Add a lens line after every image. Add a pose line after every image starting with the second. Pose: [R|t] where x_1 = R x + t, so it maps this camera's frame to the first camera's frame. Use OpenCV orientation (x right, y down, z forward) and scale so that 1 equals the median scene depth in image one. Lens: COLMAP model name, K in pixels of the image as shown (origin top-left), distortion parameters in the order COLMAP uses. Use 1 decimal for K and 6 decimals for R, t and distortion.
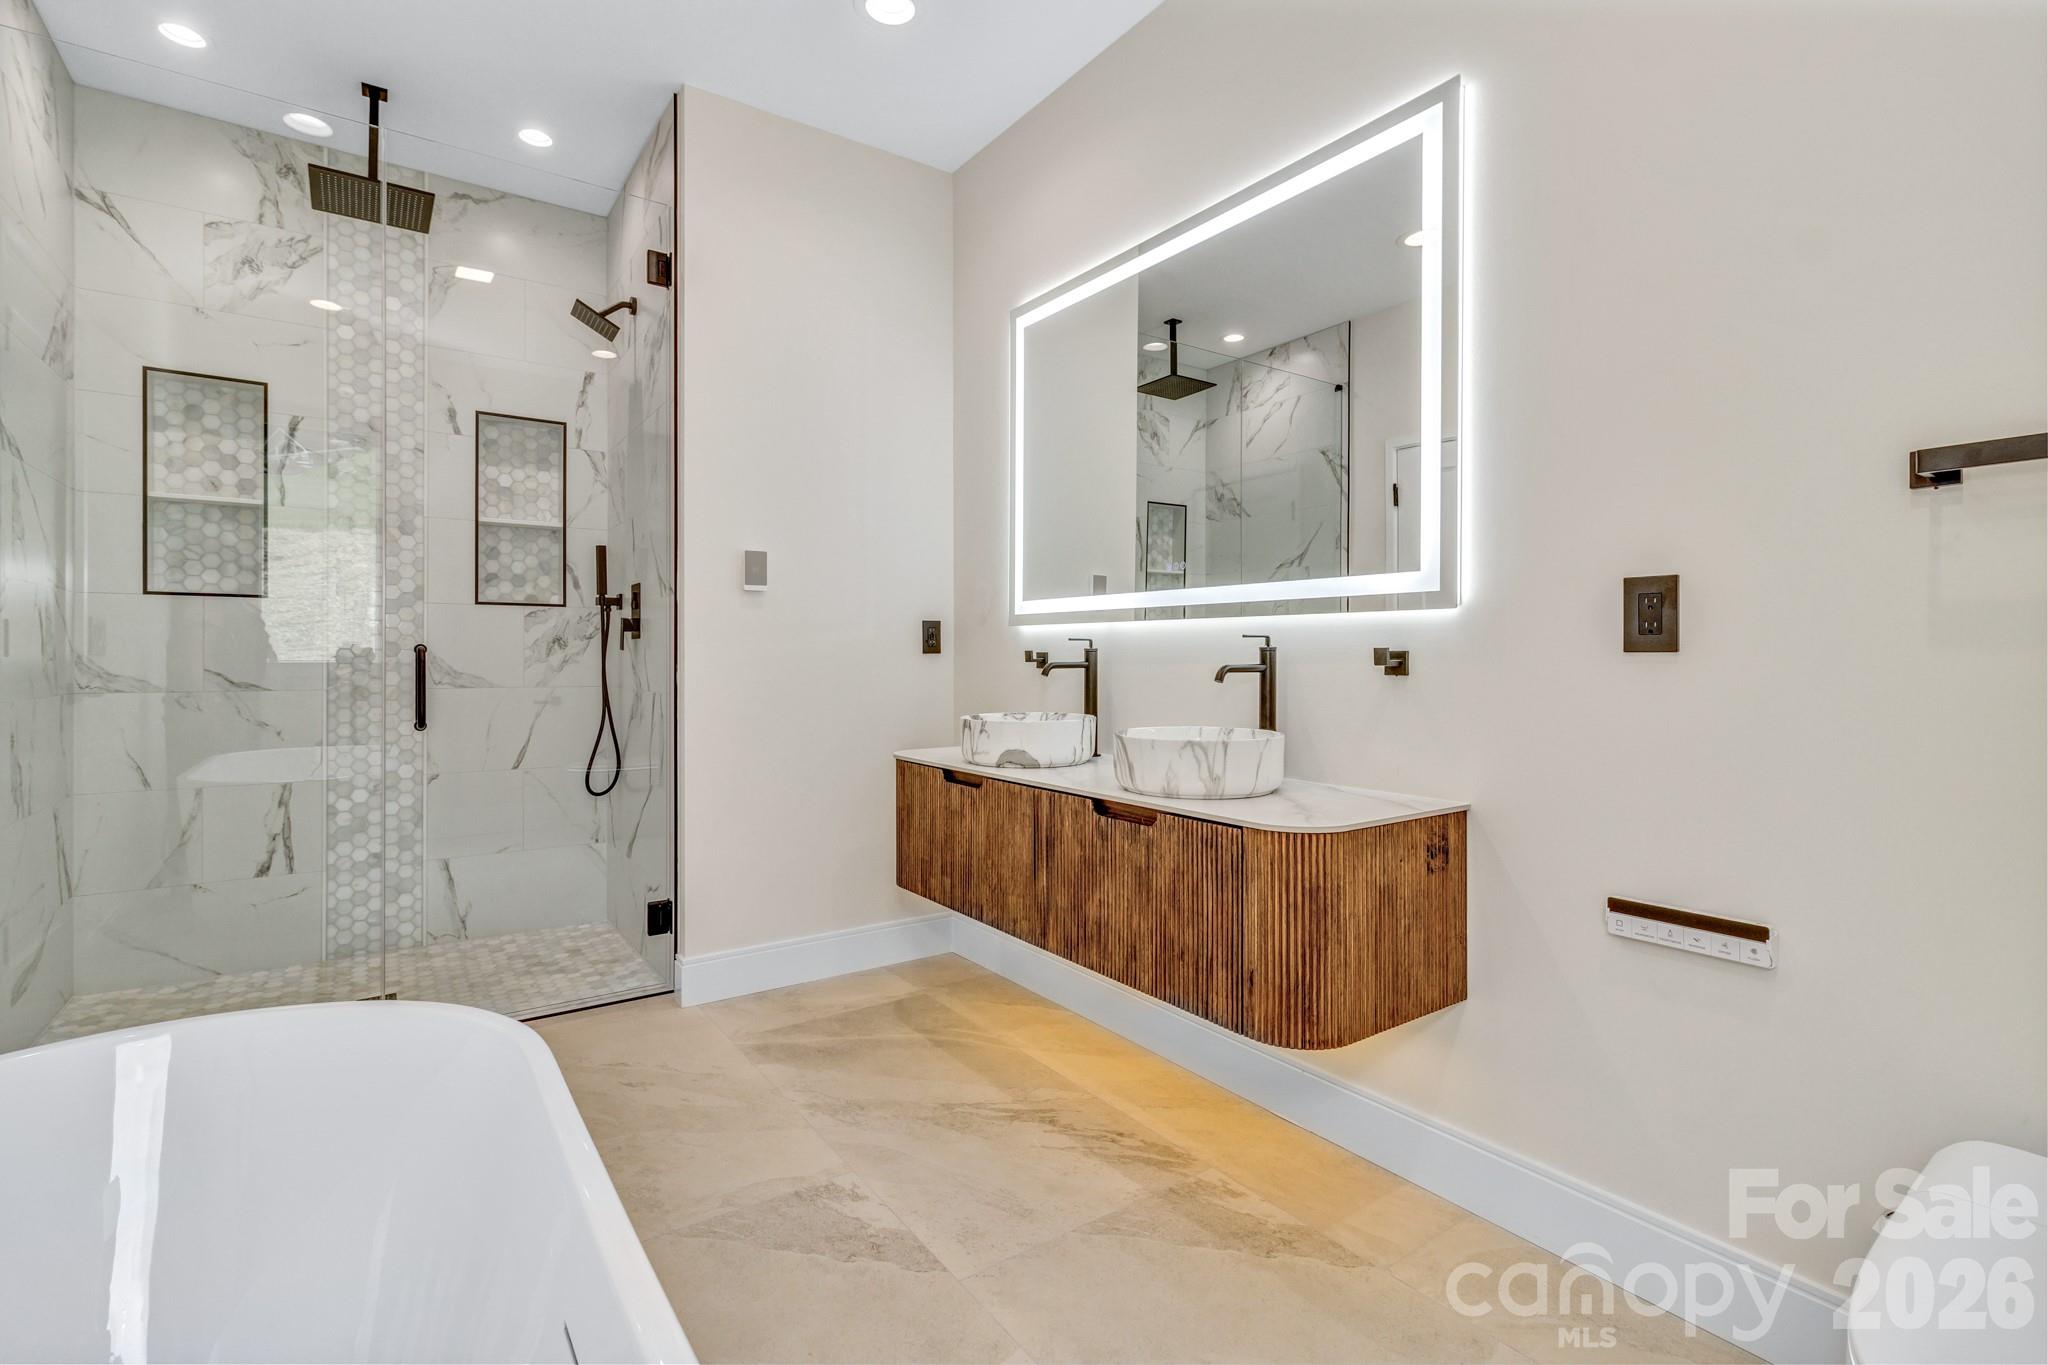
lens RADIAL K [[943.7, 0, 1030.9], [0, 943.7, 658.9], [0, 0, 1]] dist [0.000016, 0.000170]
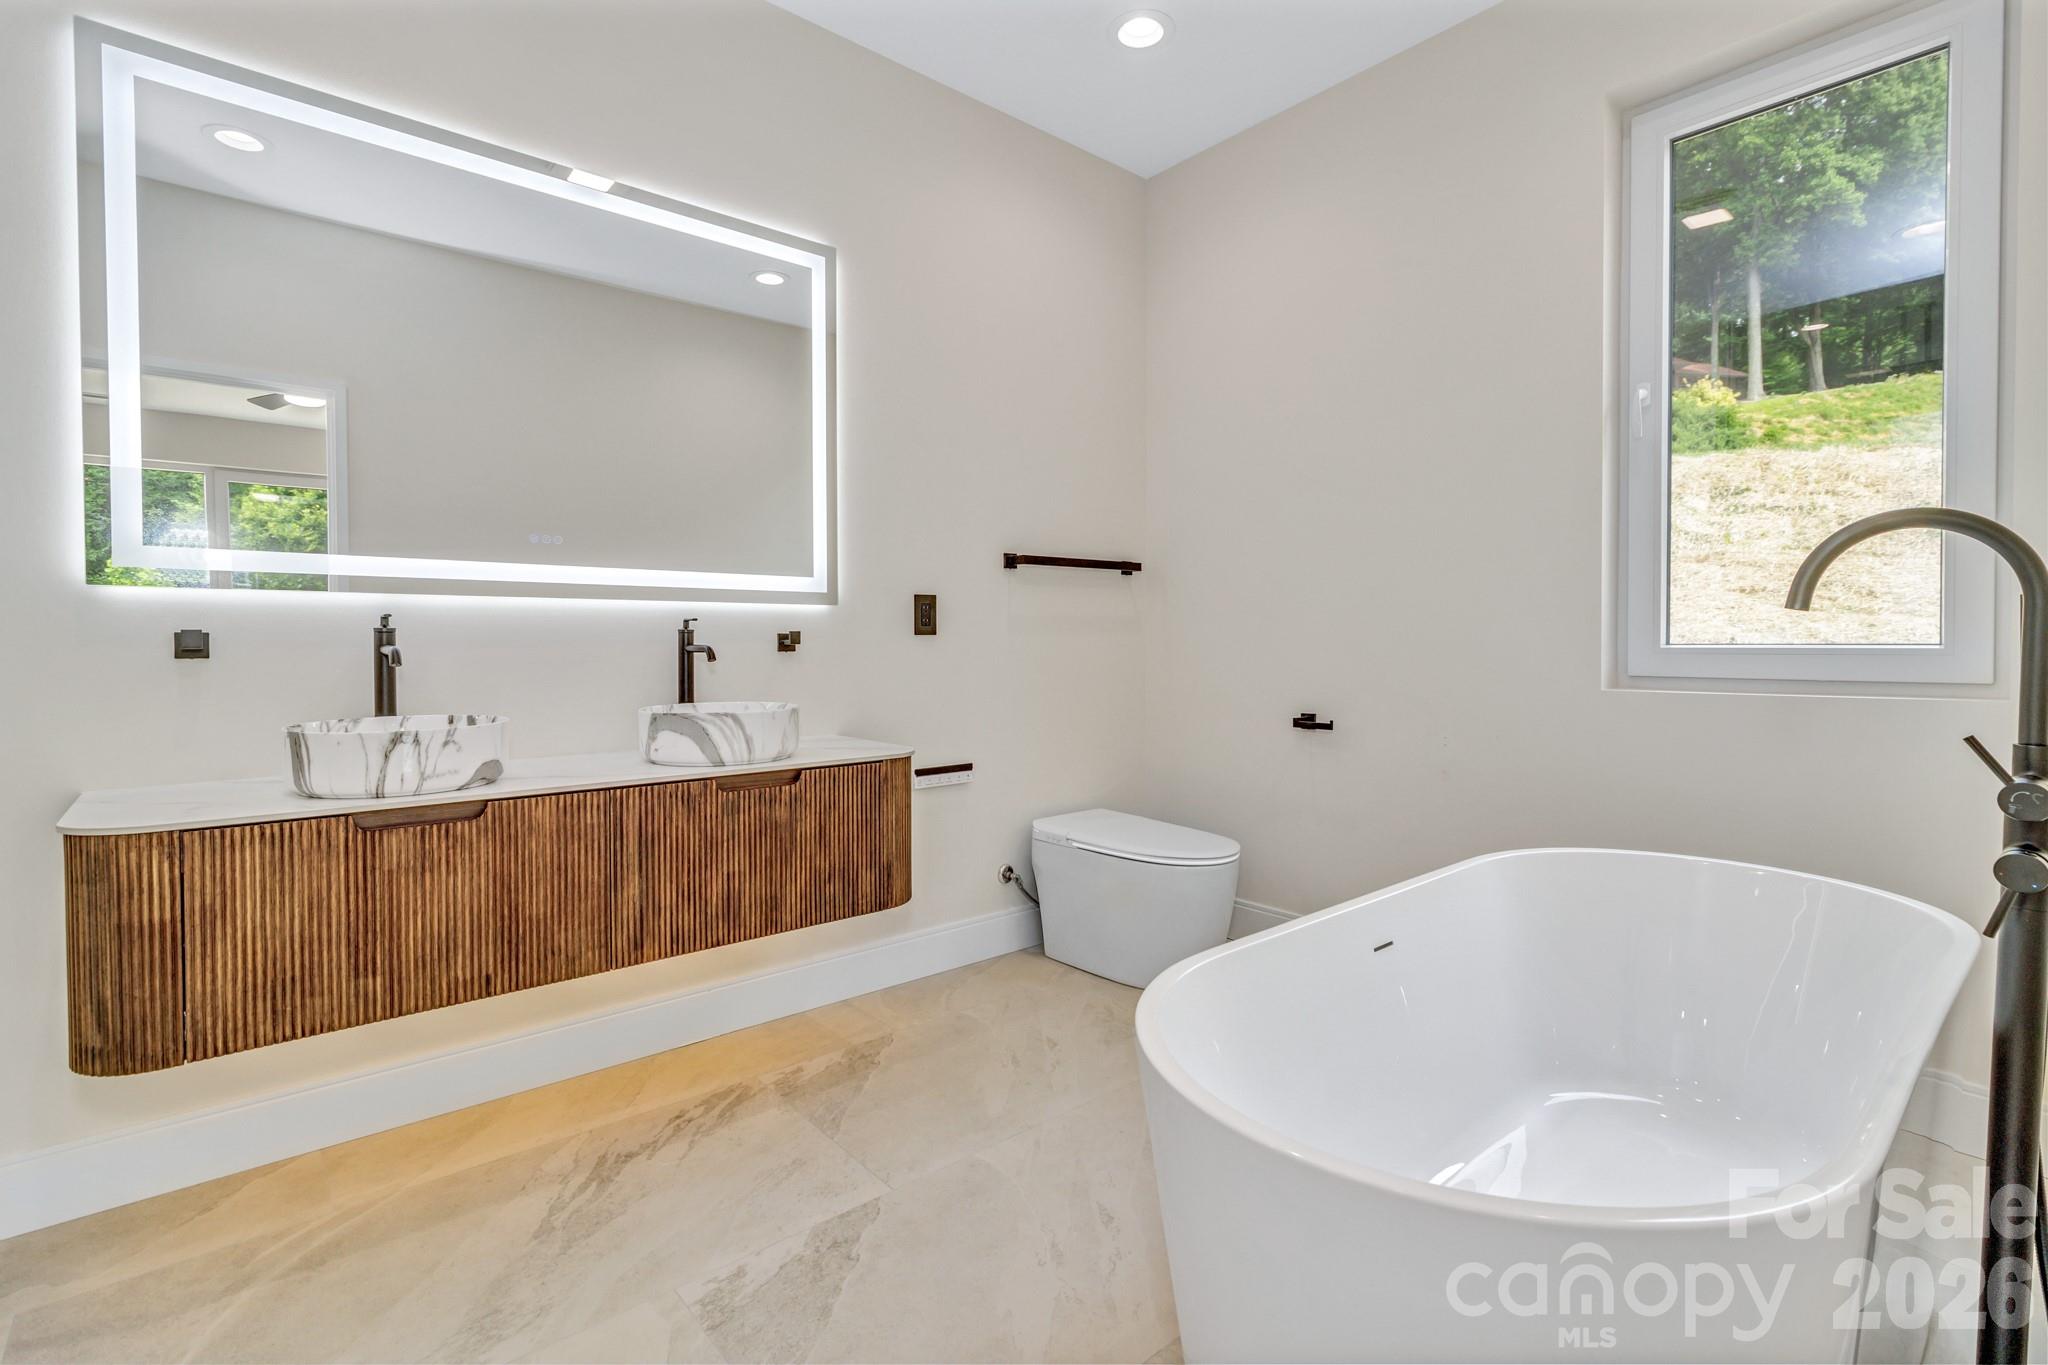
lens RADIAL K [[943.7, 0, 1030.9], [0, 943.7, 658.9], [0, 0, 1]] dist [0.000016, 0.000170]
pose [[-0.095471, -0.022118, 0.995186, -0.957373], [0.006762, 0.999716, 0.022867, -0.000328], [-0.995409, 0.008912, -0.095295, 0.747737]]
